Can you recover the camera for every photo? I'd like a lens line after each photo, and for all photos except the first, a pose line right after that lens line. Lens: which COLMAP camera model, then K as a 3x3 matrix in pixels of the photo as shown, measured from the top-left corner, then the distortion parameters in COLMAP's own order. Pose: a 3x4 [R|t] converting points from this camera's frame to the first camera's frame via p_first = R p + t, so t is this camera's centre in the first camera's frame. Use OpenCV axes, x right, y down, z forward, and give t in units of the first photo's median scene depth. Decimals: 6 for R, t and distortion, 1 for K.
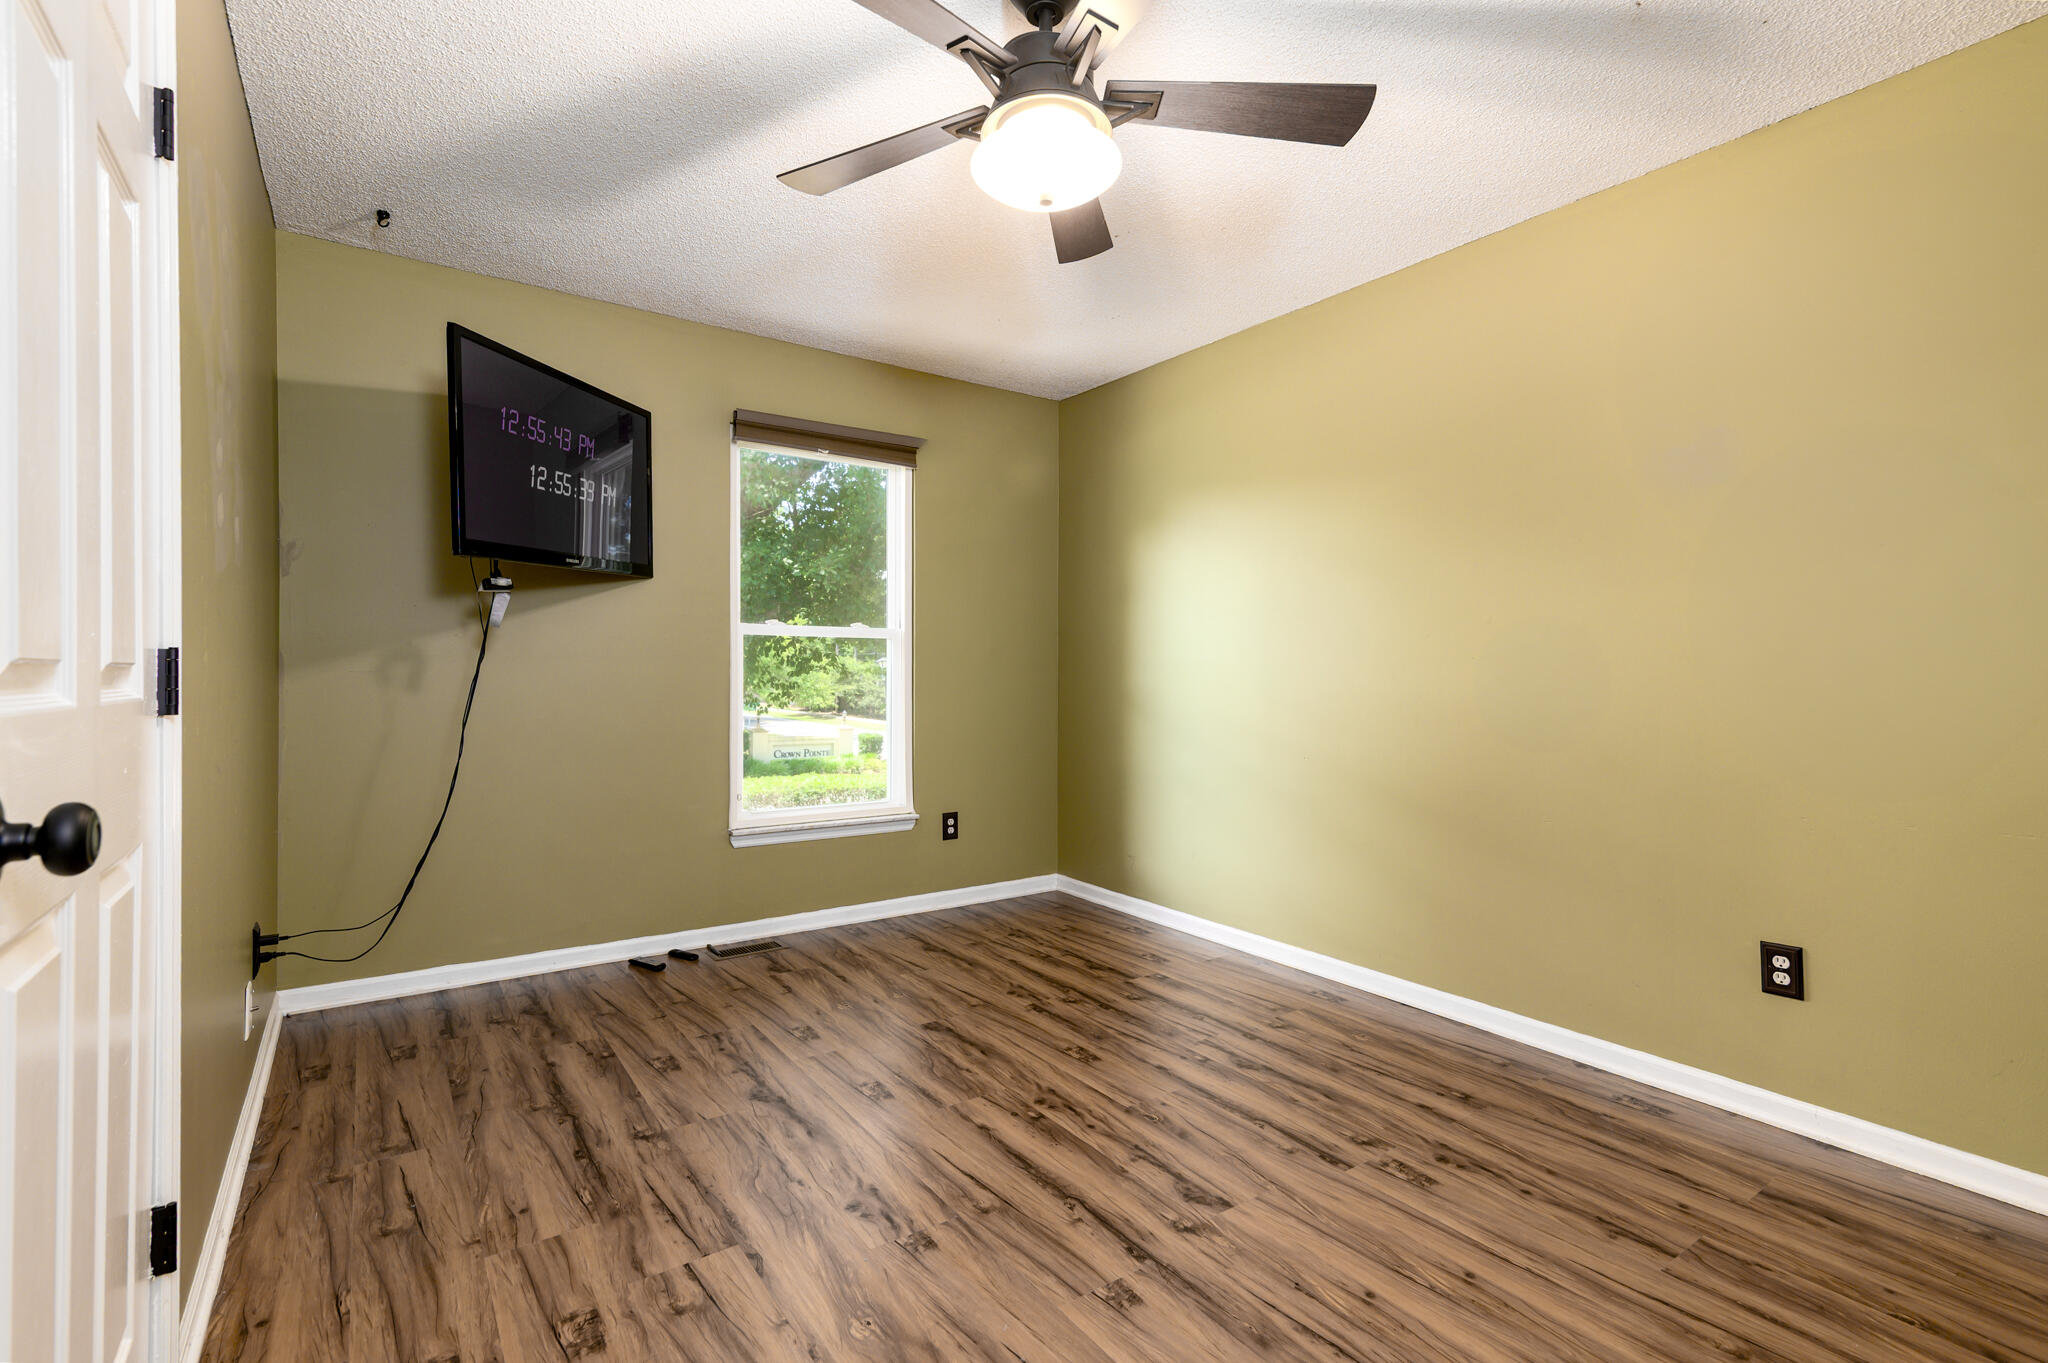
lens RADIAL K [[945.8, 0, 1020.3], [0, 945.8, 682.8], [0, 0, 1]] dist [0.028817, -0.006573]
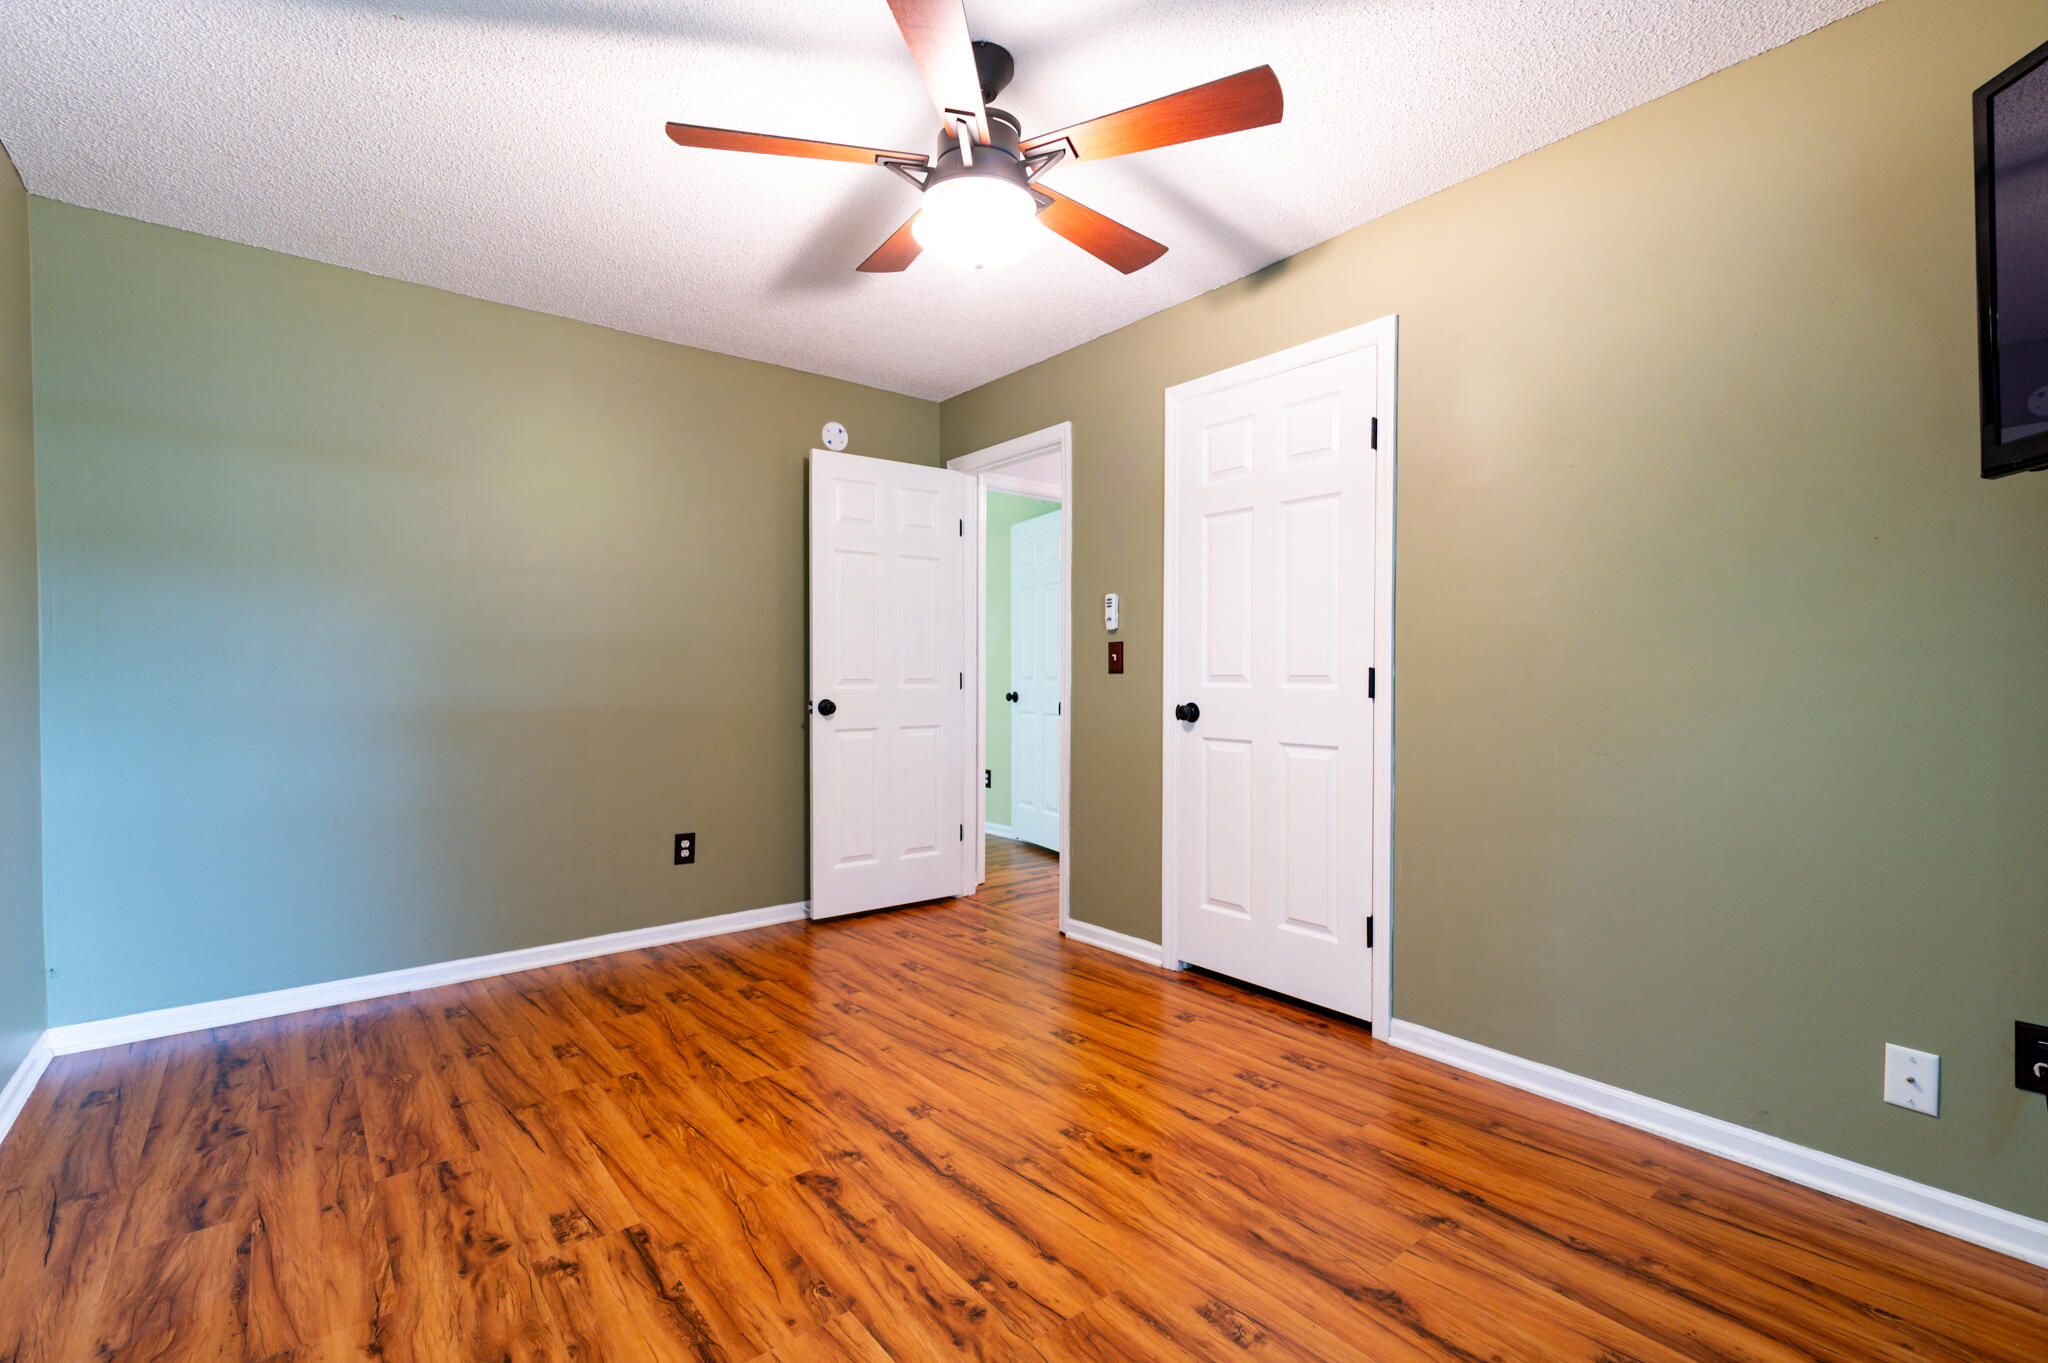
lens RADIAL K [[945.8, 0, 1020.3], [0, 945.8, 682.8], [0, 0, 1]] dist [0.028817, -0.006573]
pose [[-0.997853, -0.006963, -0.065119, 0.044655], [-0.007951, 0.999857, 0.014923, -0.017758], [0.065006, 0.015408, -0.997766, 1.996160]]
